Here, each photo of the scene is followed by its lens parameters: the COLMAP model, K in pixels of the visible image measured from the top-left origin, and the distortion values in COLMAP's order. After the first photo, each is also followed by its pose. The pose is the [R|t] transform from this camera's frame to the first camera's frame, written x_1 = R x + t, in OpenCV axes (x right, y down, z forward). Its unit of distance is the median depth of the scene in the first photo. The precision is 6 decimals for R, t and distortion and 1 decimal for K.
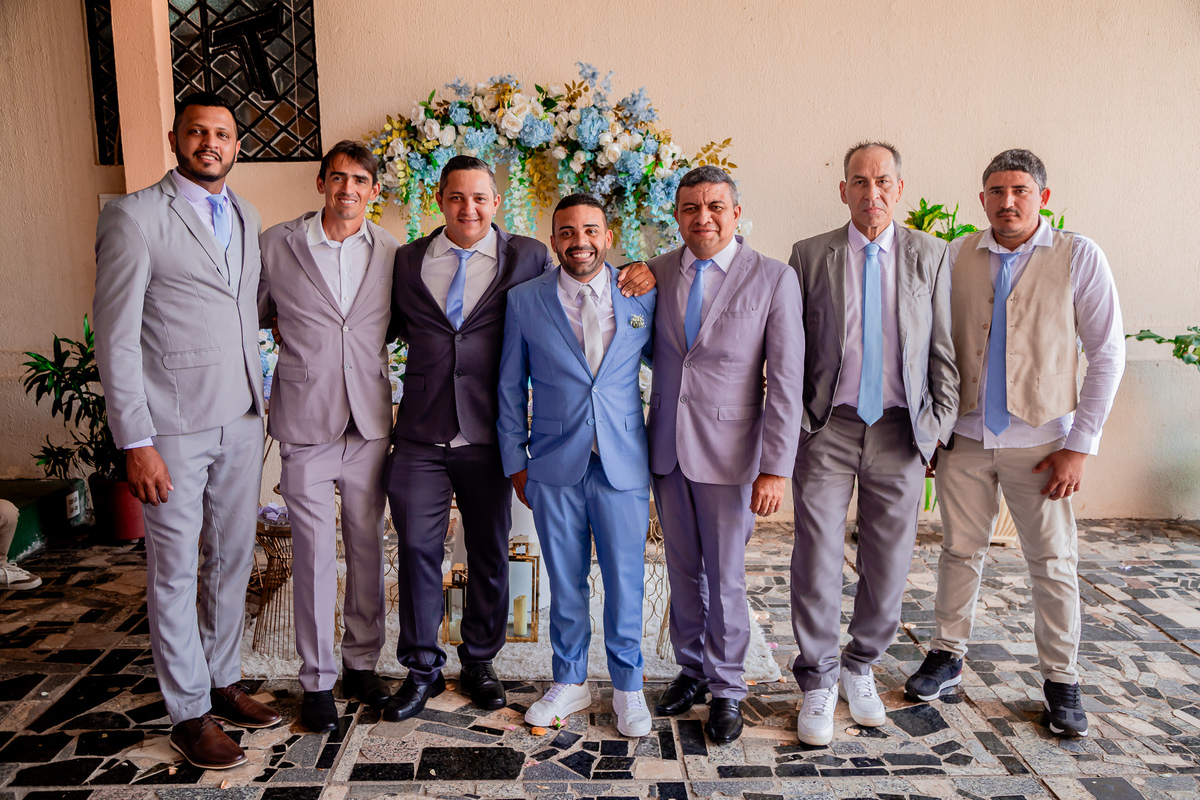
lens RADIAL K [[1046.6, 0, 616.8], [0, 1046.6, 400.2], [0, 0, 1]] dist [-0.008168, 0.039507]
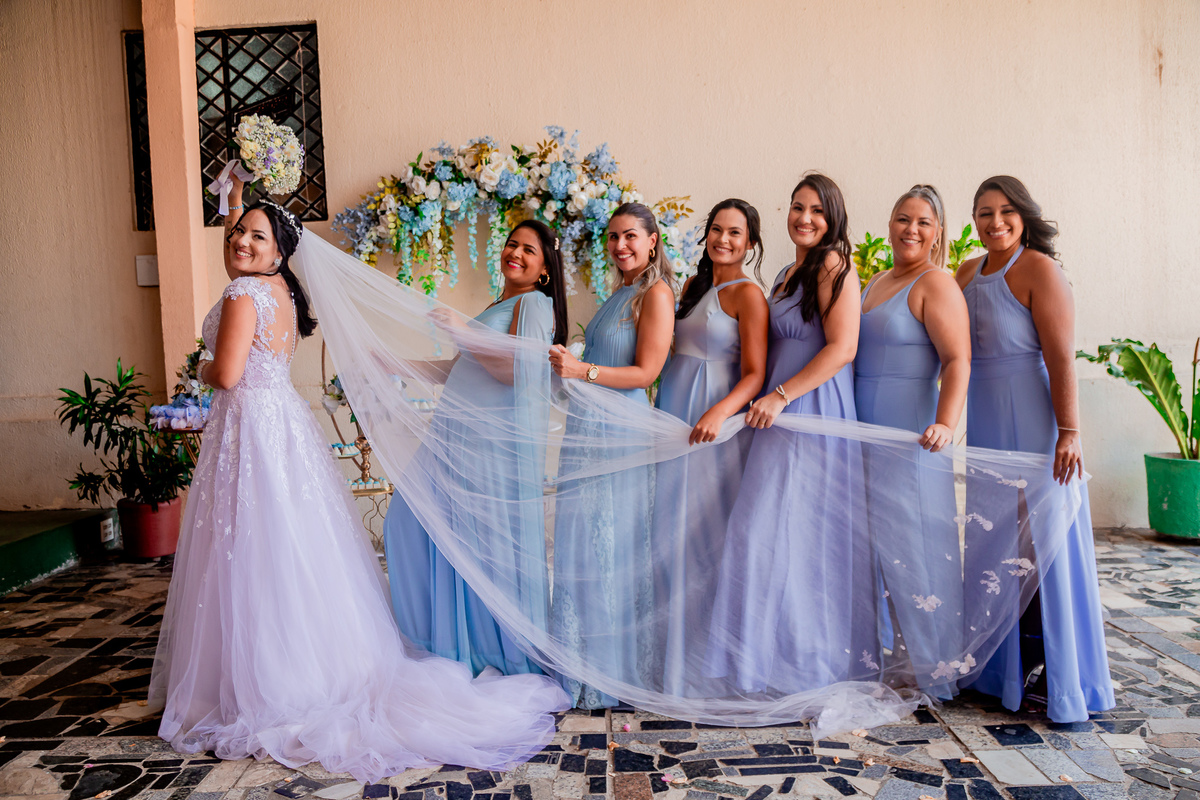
lens RADIAL K [[956.6, 0, 609.6], [0, 956.6, 398.3], [0, 0, 1]] dist [-0.048485, 0.046030]
pose [[0.998843, -0.024769, -0.041230, 0.064036], [0.021167, 0.996104, -0.085612, 0.060730], [0.043190, 0.084640, 0.995475, 0.007236]]
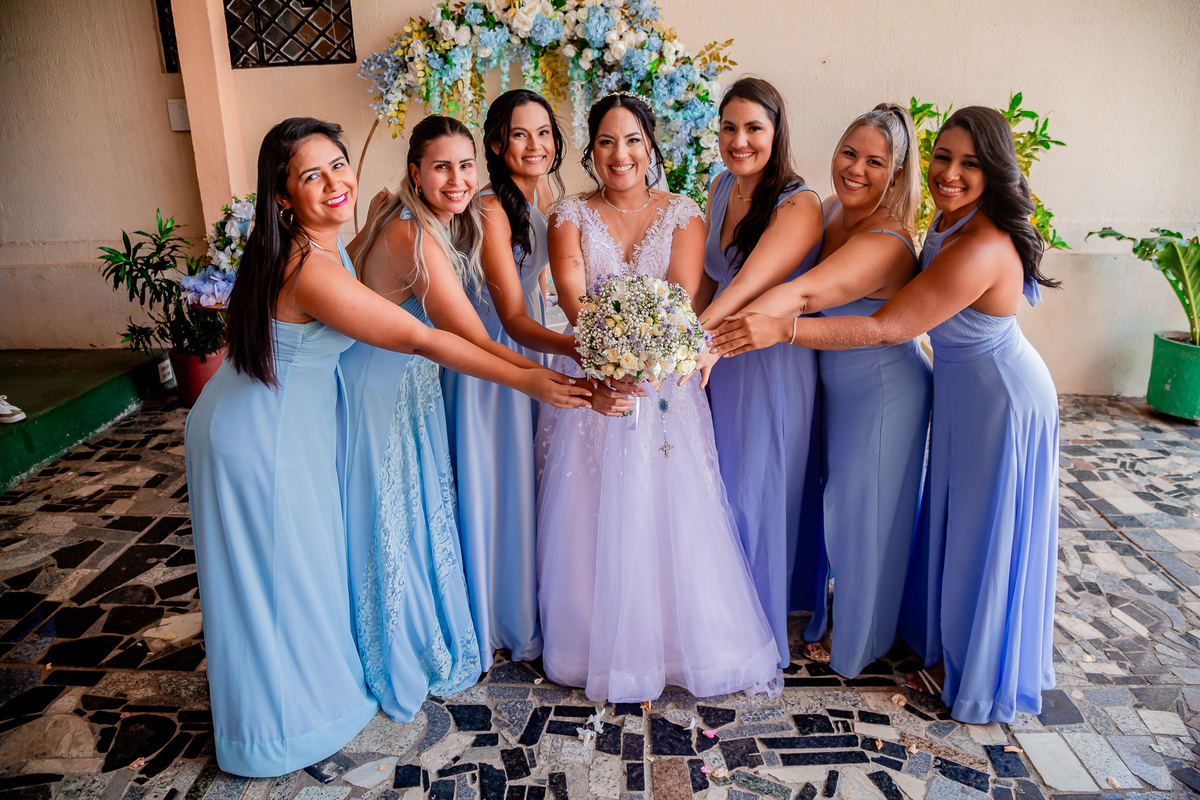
lens RADIAL K [[811.9, 0, 616.0], [0, 811.9, 399.4], [0, 0, 1]] dist [-0.093604, 0.033257]
pose [[0.998466, 0.016723, -0.052785, 0.042063], [-0.007055, 0.983953, 0.178287, -0.033964], [0.054919, -0.177641, 0.982562, 0.147673]]
